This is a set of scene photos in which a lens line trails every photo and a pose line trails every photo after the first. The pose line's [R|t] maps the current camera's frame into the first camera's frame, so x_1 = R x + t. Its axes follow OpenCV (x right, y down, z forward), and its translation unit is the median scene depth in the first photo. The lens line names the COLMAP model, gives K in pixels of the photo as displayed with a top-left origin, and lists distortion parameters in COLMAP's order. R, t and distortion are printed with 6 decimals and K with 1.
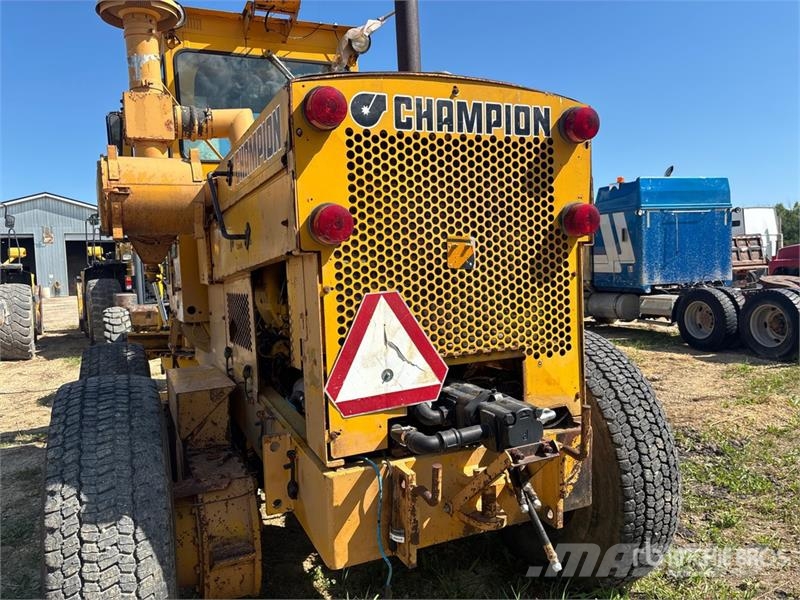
lens RADIAL K [[606.4, 0, 401.7], [0, 606.4, 298.7], [0, 0, 1]] dist [0.044183, -0.055553]
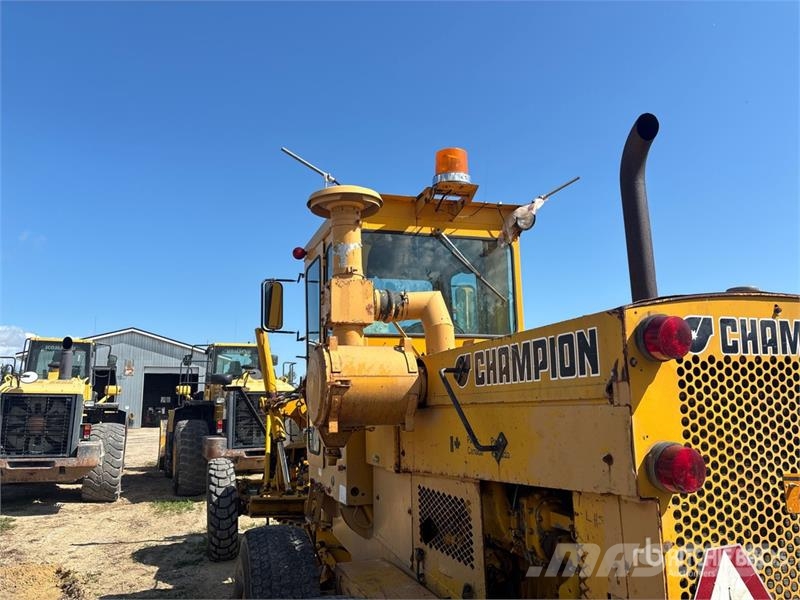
lens RADIAL K [[606.4, 0, 401.7], [0, 606.4, 298.7], [0, 0, 1]] dist [0.044183, -0.055553]
pose [[0.994993, 0.009308, -0.099508, -0.273230], [-0.031134, 0.974976, -0.220118, -0.099923], [0.094969, 0.222114, 0.970385, 0.040588]]
